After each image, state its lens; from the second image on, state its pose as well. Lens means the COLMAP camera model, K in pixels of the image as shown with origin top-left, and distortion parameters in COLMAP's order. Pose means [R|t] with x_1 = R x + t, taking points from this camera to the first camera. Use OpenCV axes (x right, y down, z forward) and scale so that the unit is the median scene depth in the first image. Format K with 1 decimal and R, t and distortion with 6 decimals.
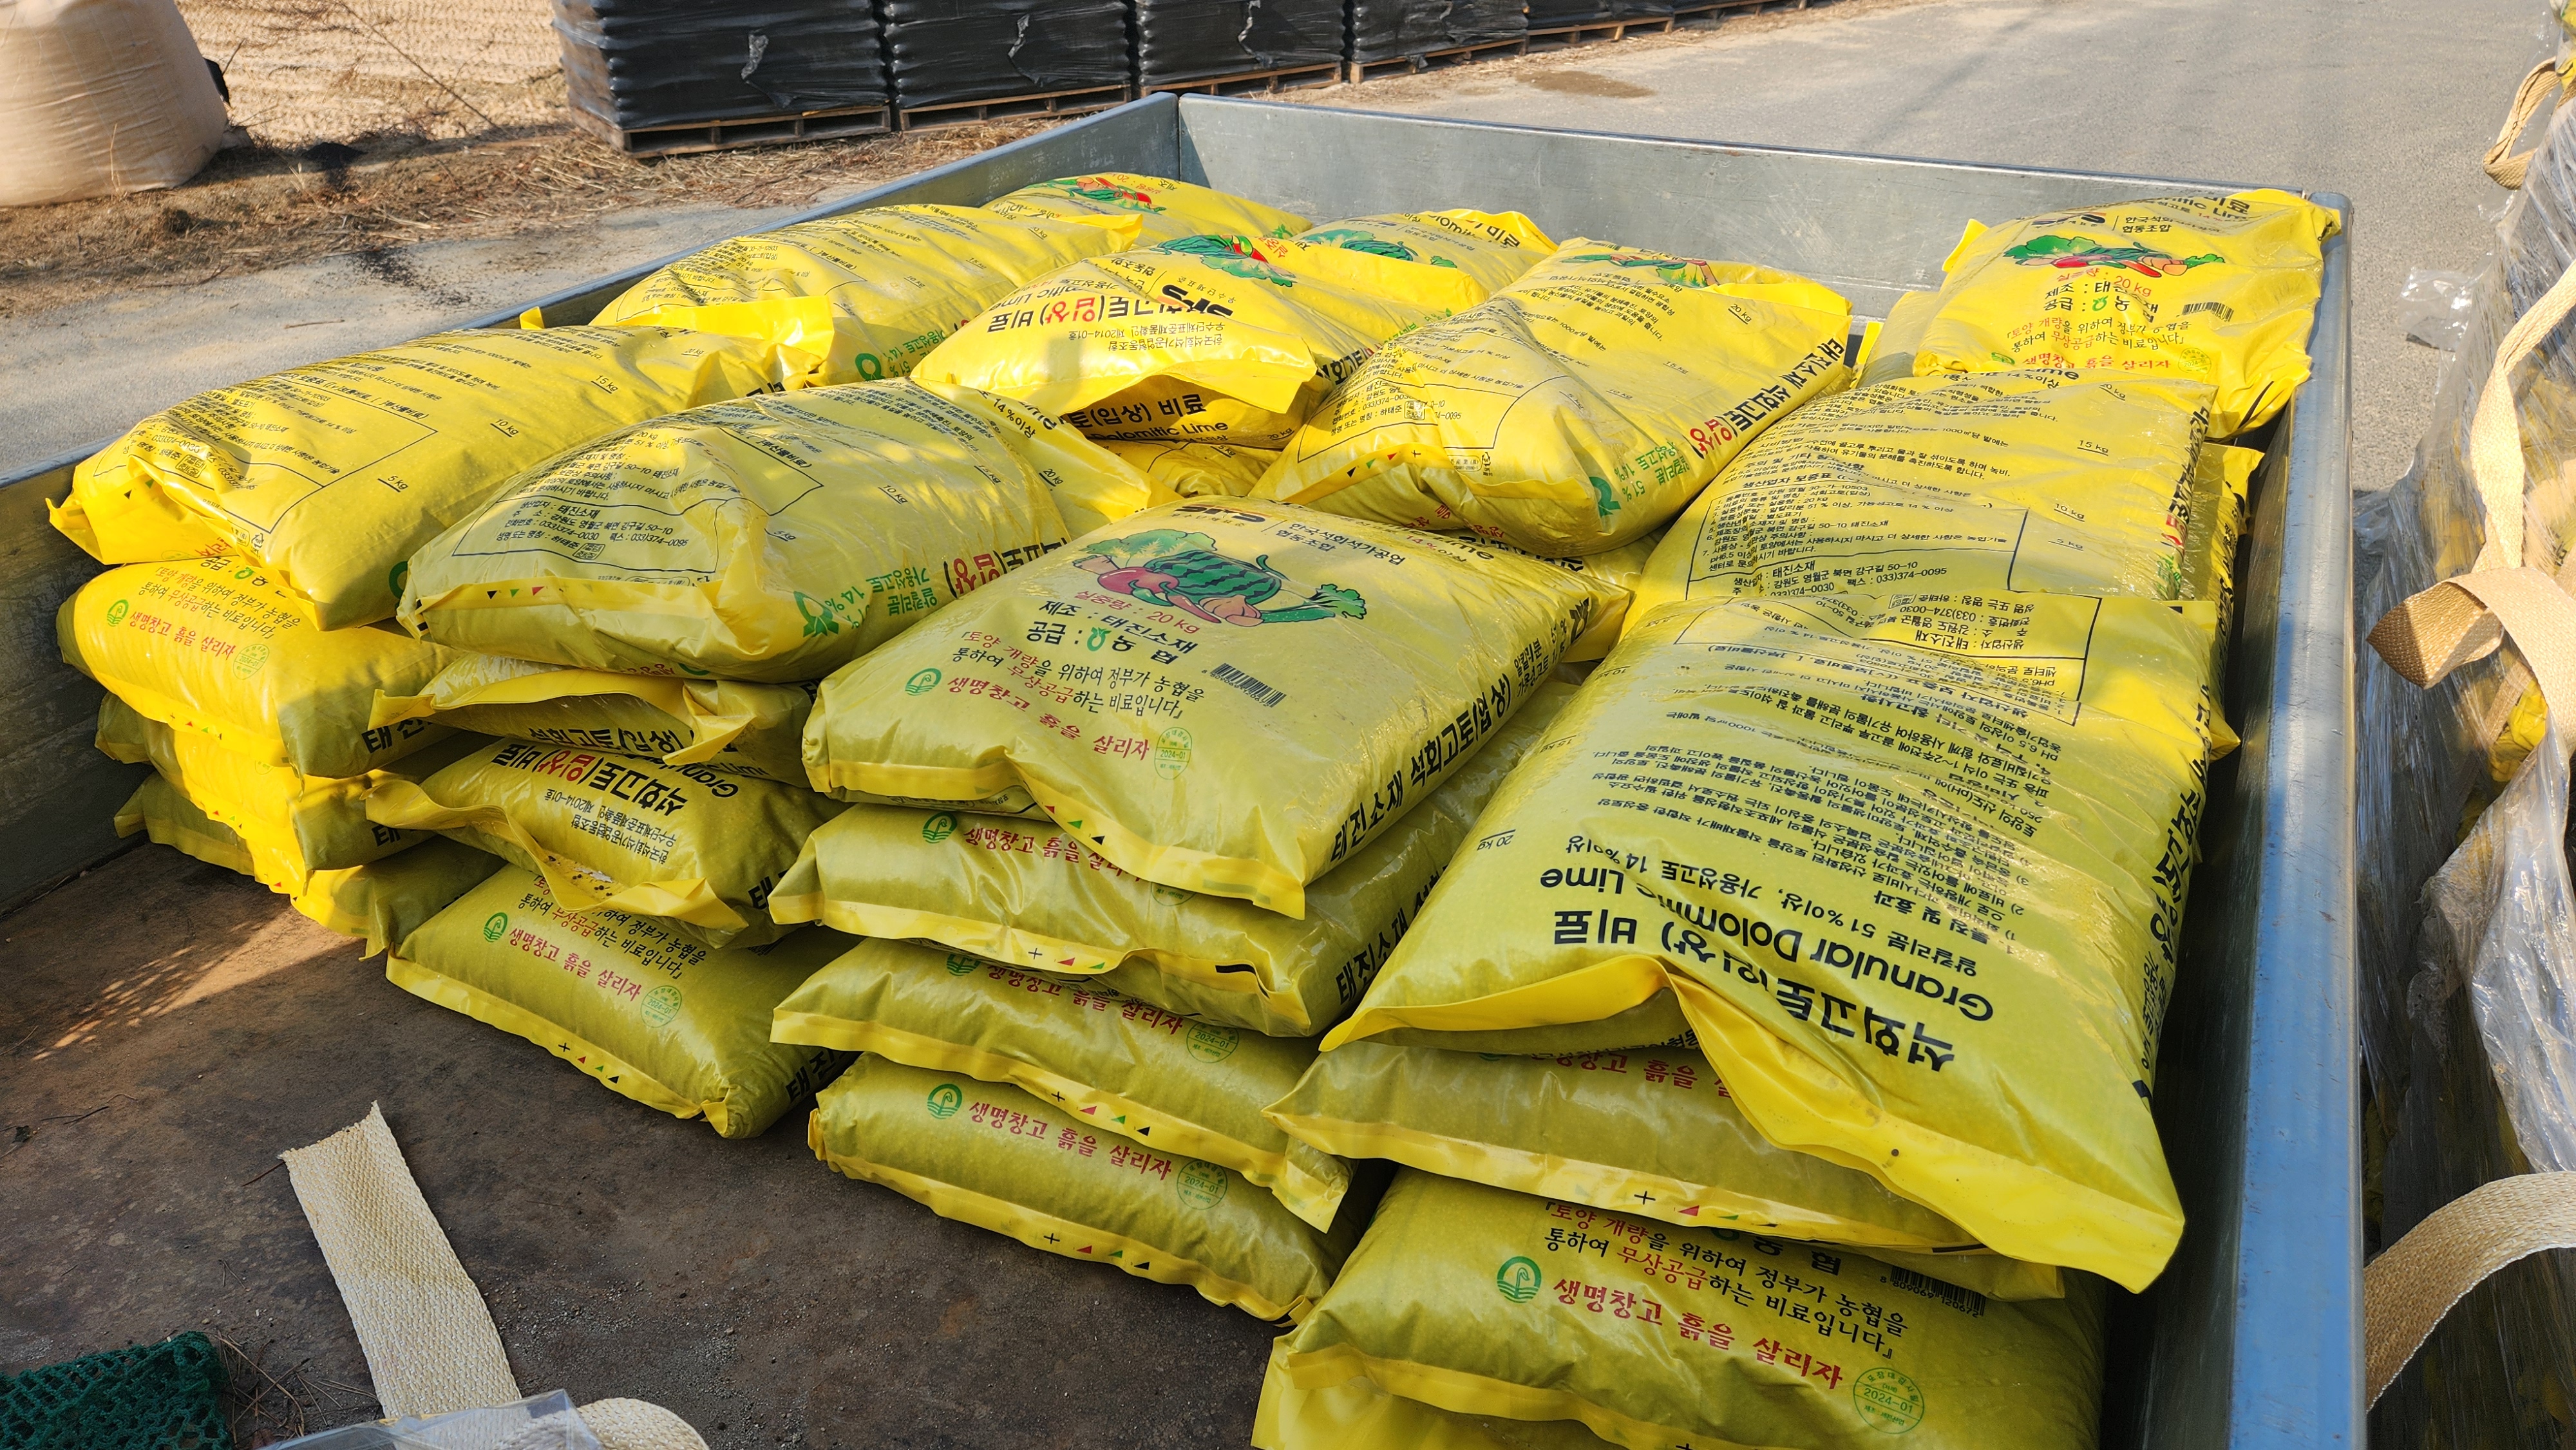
lens RADIAL K [[1715.0, 0, 1285.2], [0, 1715.0, 733.8], [0, 0, 1]] dist [0.081323, -0.072600]
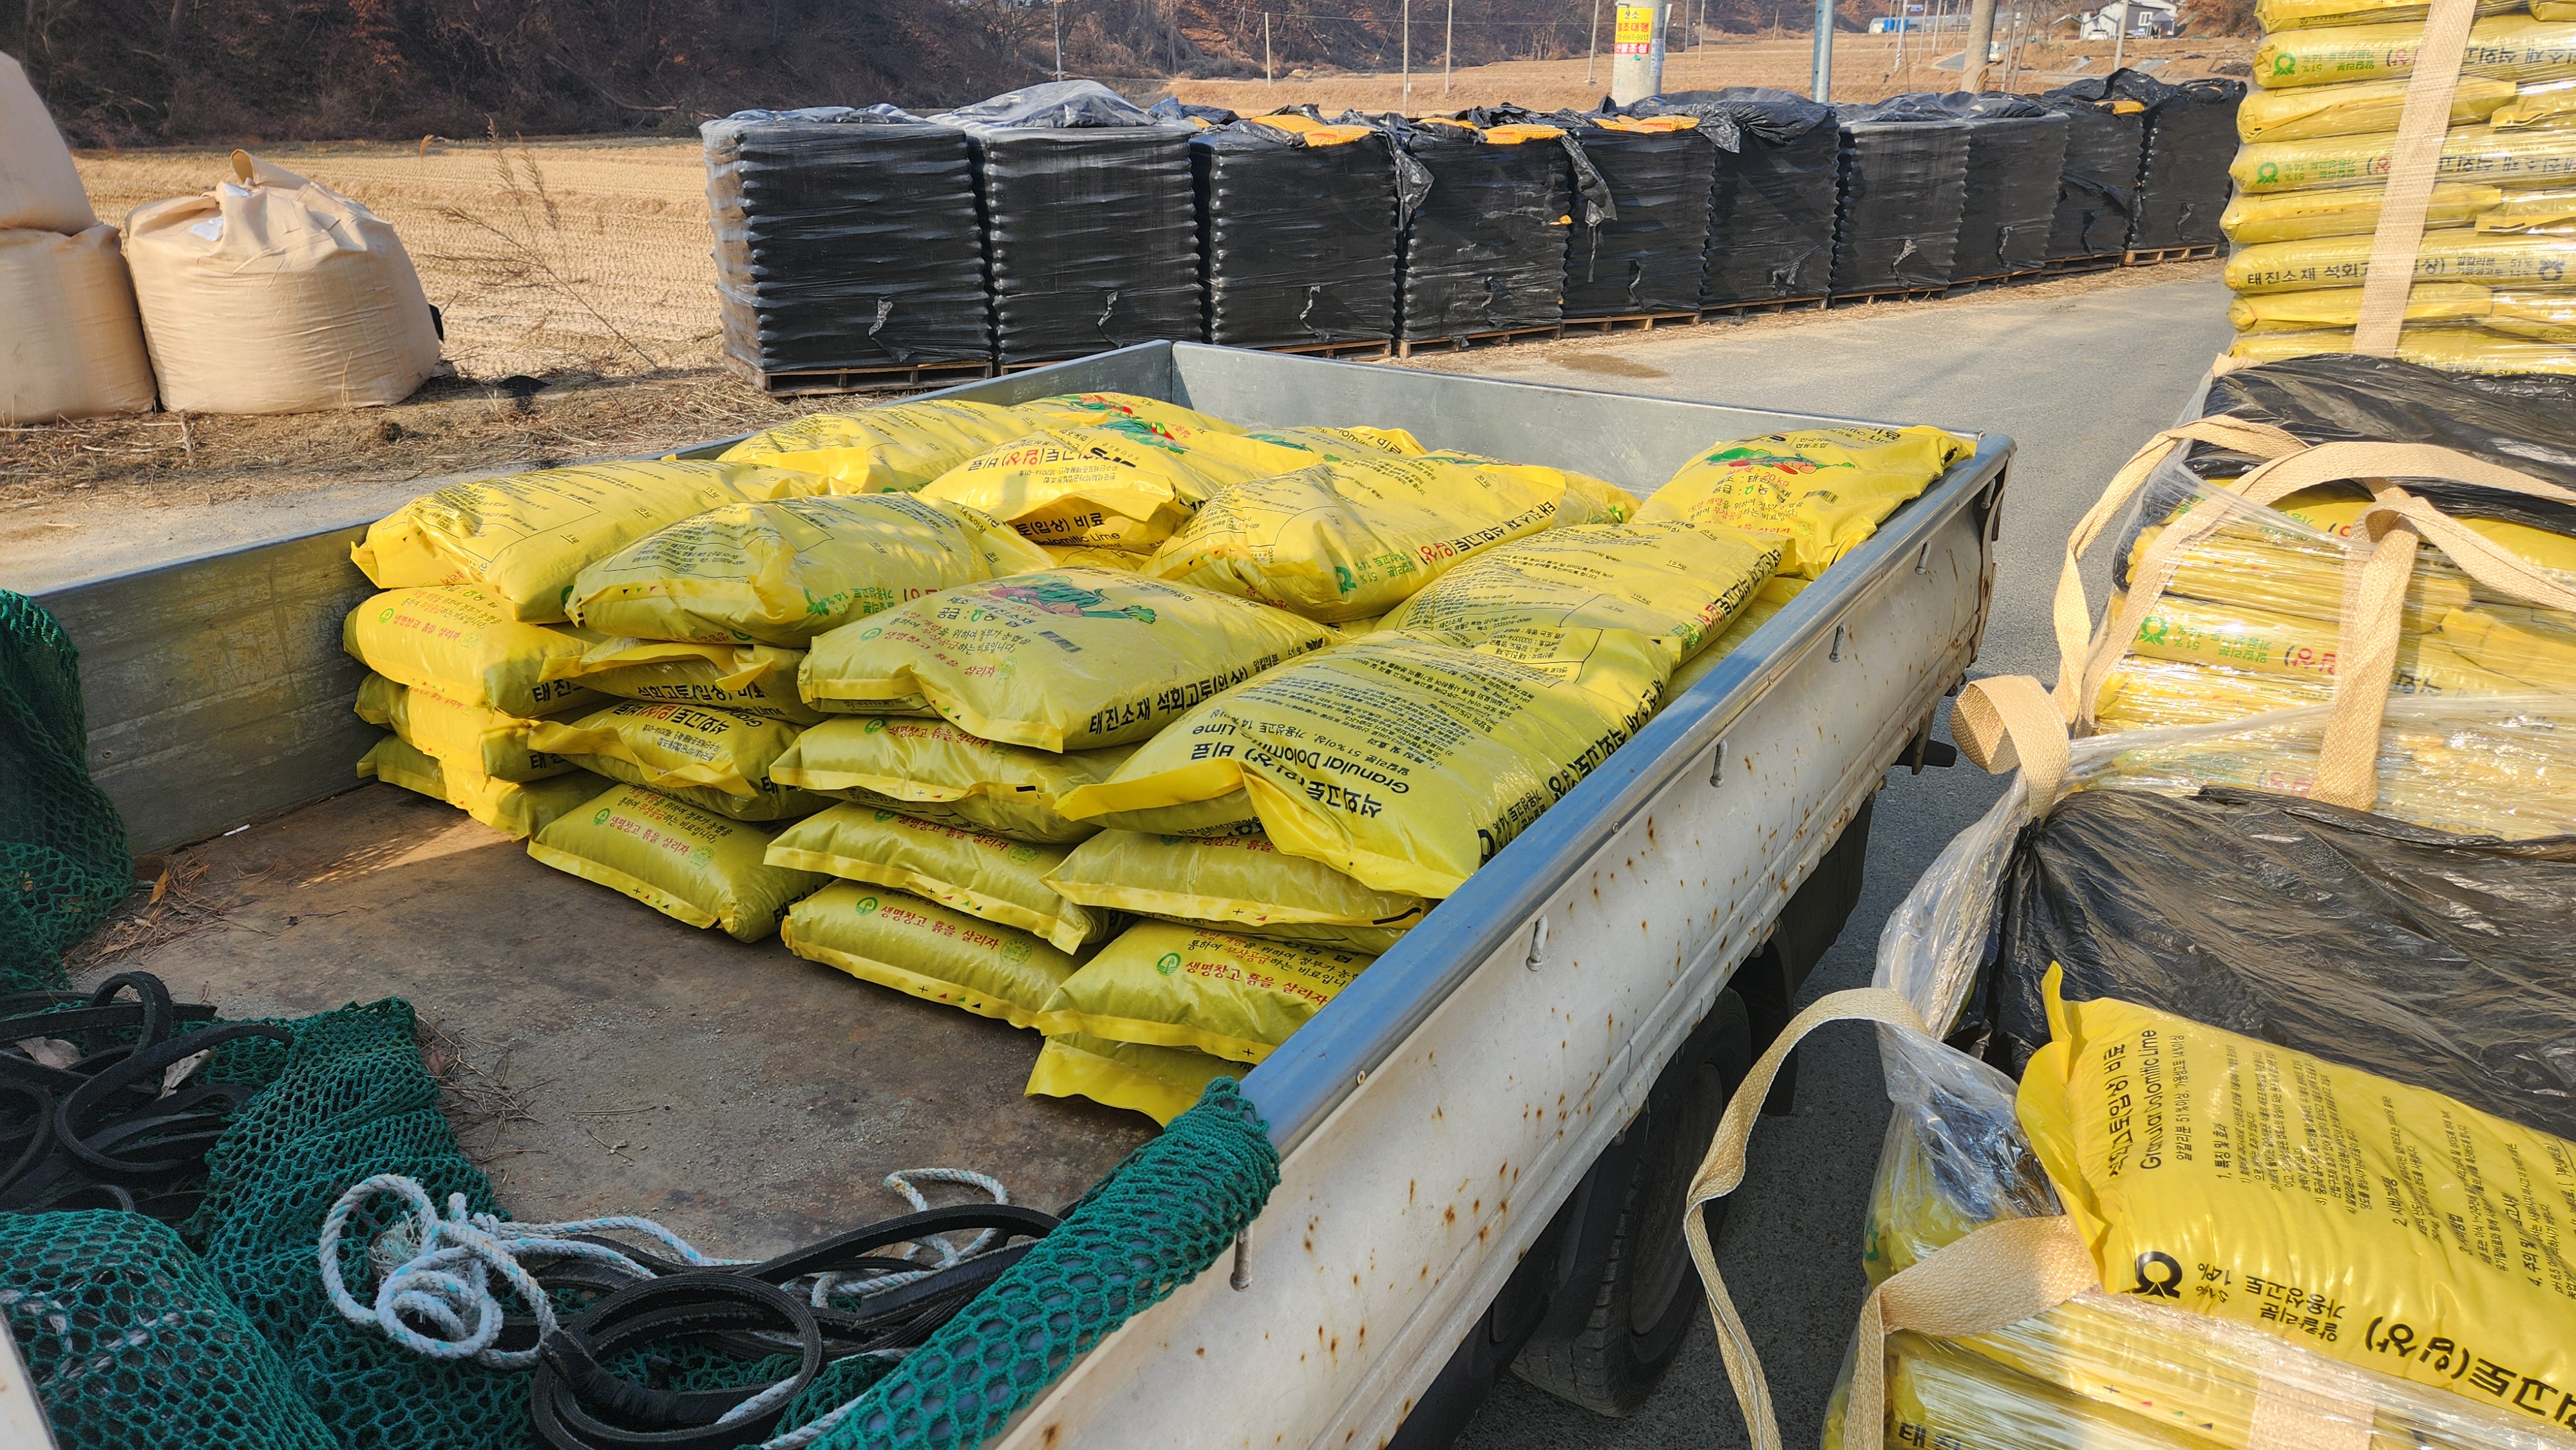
lens RADIAL K [[1715.0, 0, 1267.5], [0, 1715.0, 727.9], [0, 0, 1]] dist [0.081323, -0.072600]
pose [[0.996757, 0.047994, -0.064599, 0.224482], [-0.057214, 0.987117, -0.149423, 0.225414], [0.056596, 0.152634, 0.986661, -0.482863]]
